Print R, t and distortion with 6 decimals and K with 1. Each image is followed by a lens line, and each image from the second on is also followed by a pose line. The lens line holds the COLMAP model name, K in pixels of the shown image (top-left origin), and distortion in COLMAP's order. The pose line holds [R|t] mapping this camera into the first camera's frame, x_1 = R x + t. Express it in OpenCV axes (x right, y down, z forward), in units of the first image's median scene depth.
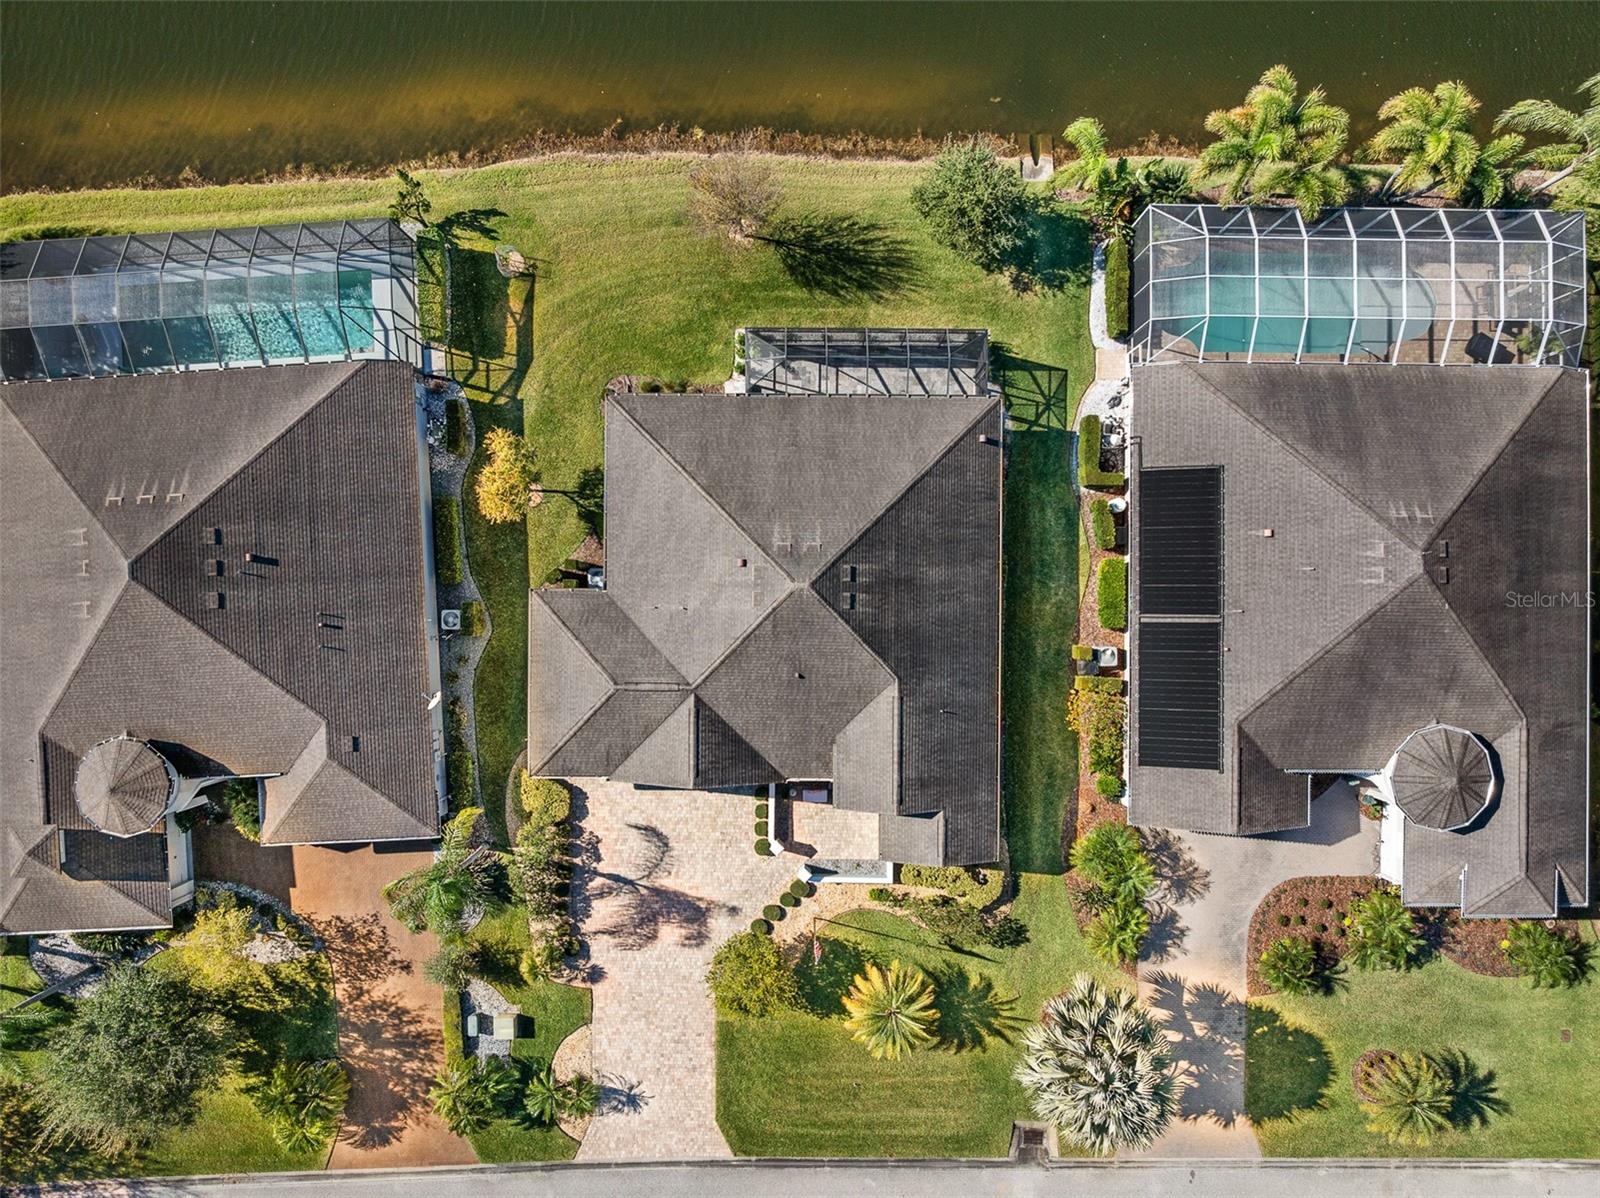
lens RADIAL K [[1134.3, 0, 810.8], [0, 1134.3, 596.6], [0, 0, 1]] dist [-0.052973, 0.034348]
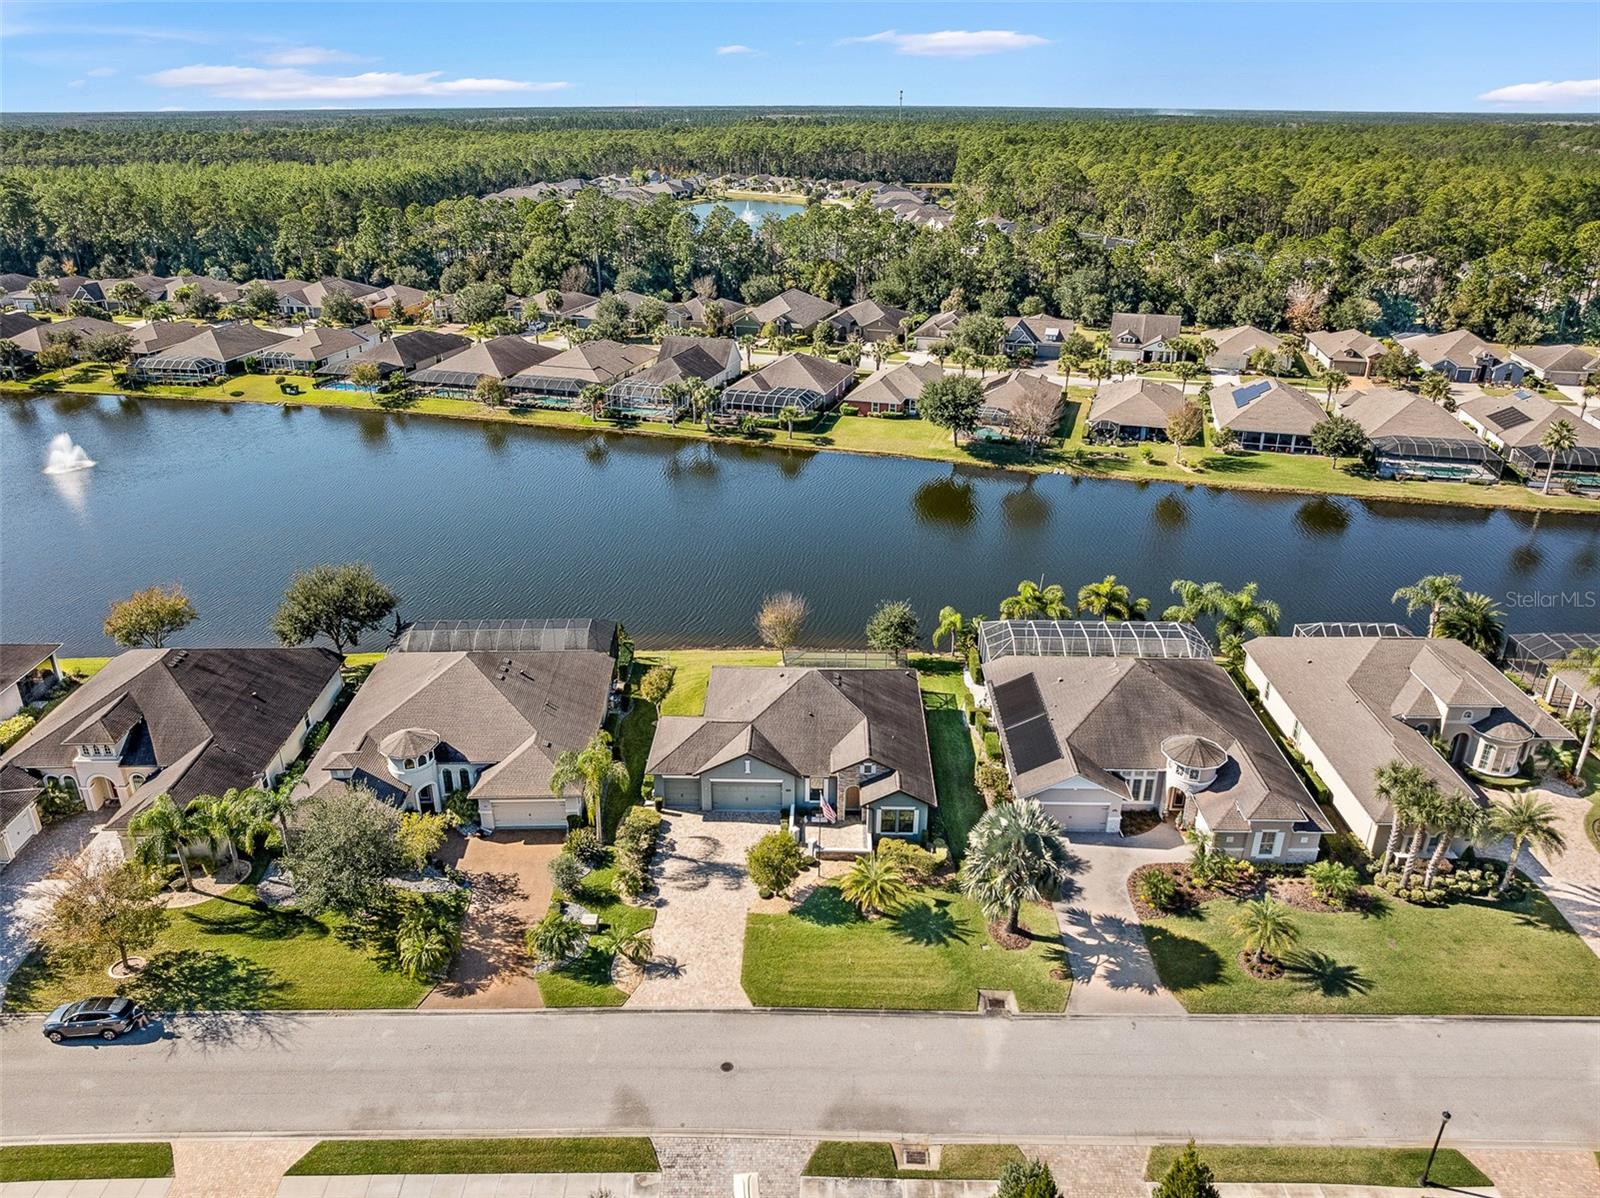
lens RADIAL K [[1134.3, 0, 802.6], [0, 1134.3, 567.3], [0, 0, 1]] dist [-0.052973, 0.034348]
pose [[0.999899, 0.007831, -0.011829, -0.003616], [-0.013939, 0.387162, -0.921906, 1.448793], [-0.002640, 0.921978, 0.387233, 0.082583]]
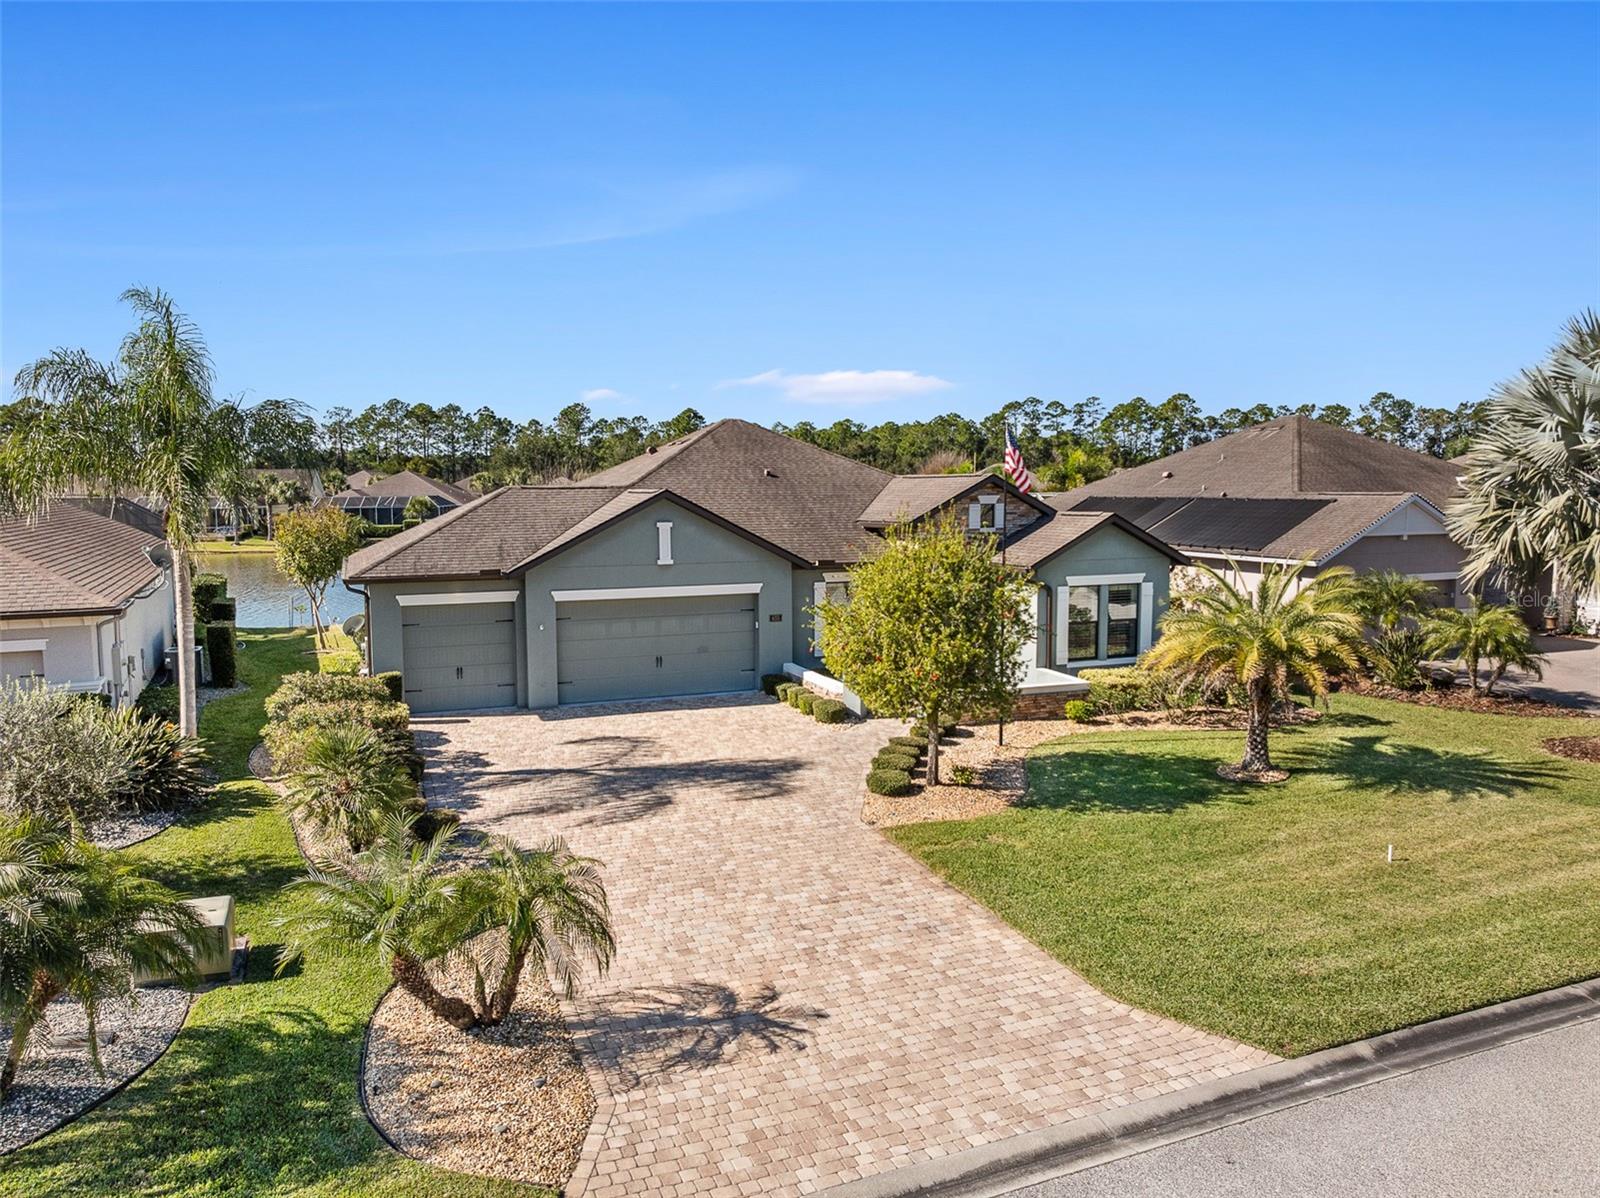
lens RADIAL K [[1134.3, 0, 800.5], [0, 1134.3, 596.0], [0, 0, 1]] dist [-0.052973, 0.034348]
pose [[0.927009, -0.047652, 0.372001, -0.231410], [0.374963, 0.097619, -0.921886, 0.655053], [0.007615, 0.994082, 0.108362, 0.889556]]
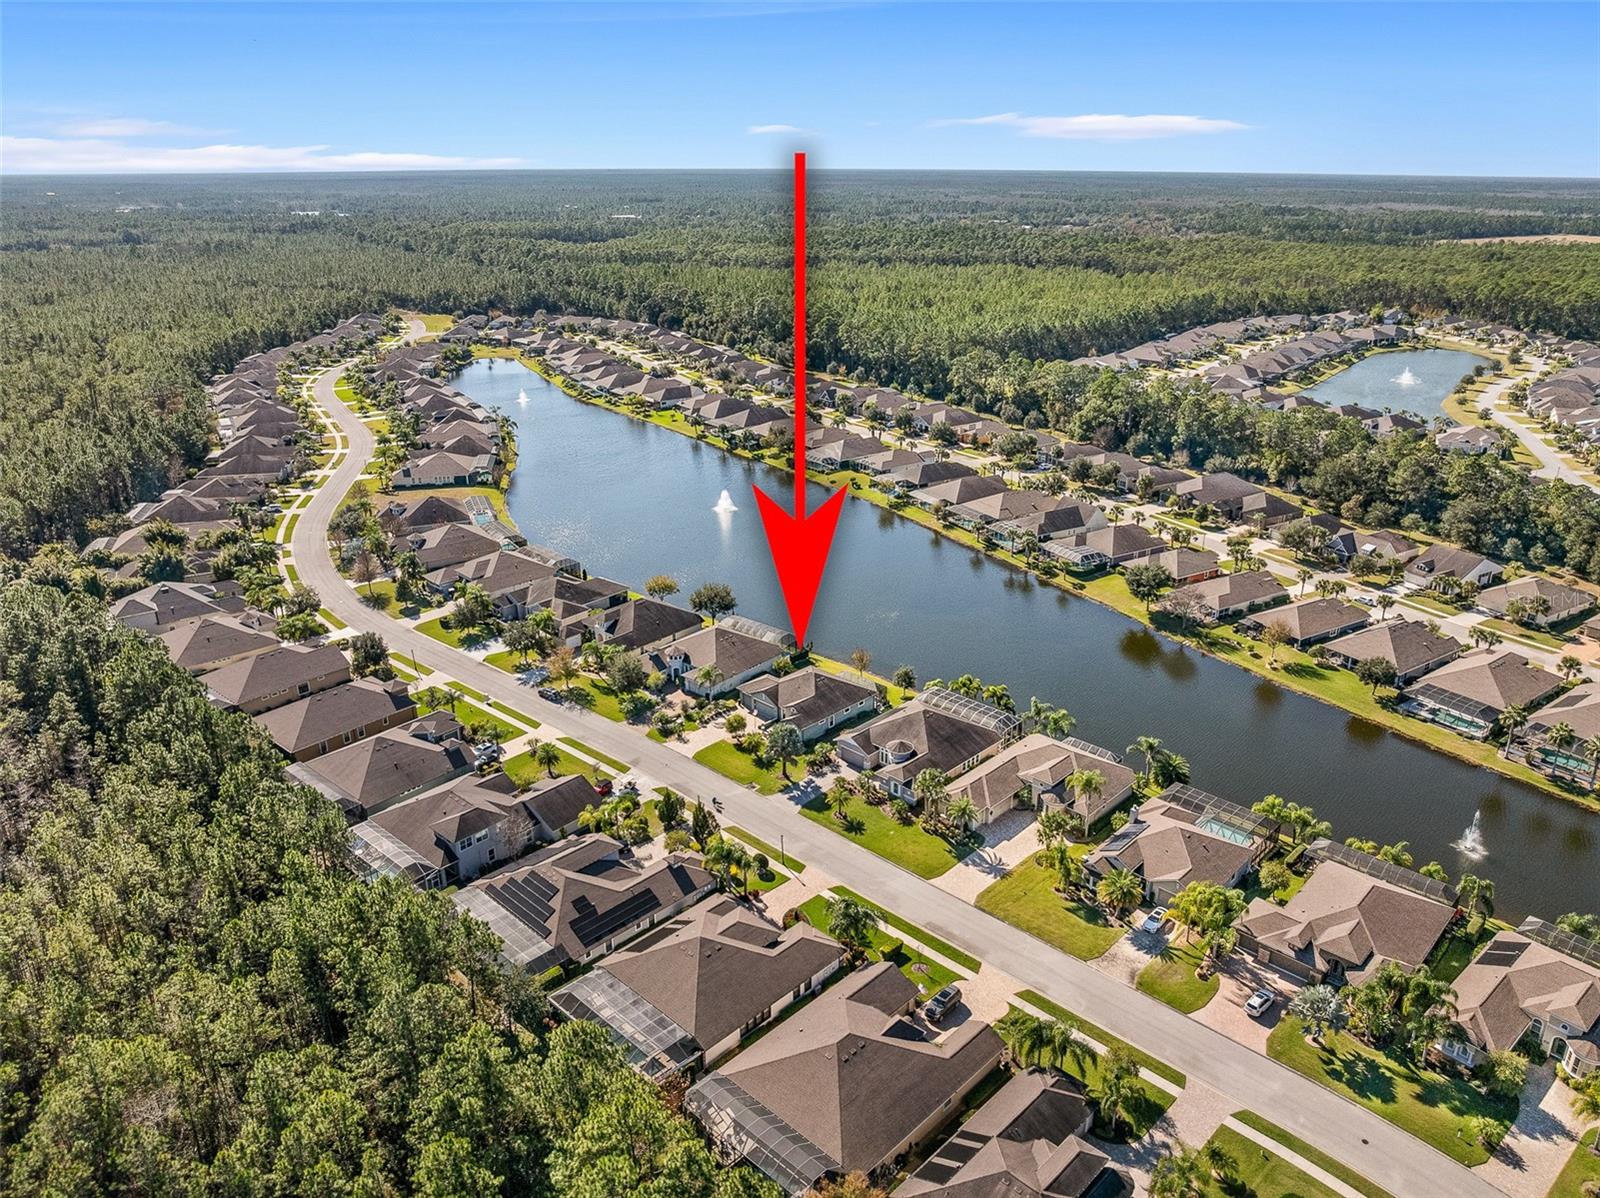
lens RADIAL K [[1134.3, 0, 812.8], [0, 1134.3, 602.5], [0, 0, 1]] dist [-0.052973, 0.034348]
pose [[0.731209, 0.249169, -0.635018, 2.379688], [-0.682150, 0.270126, -0.679488, 2.552727], [0.002227, 0.930025, 0.367489, -0.783422]]
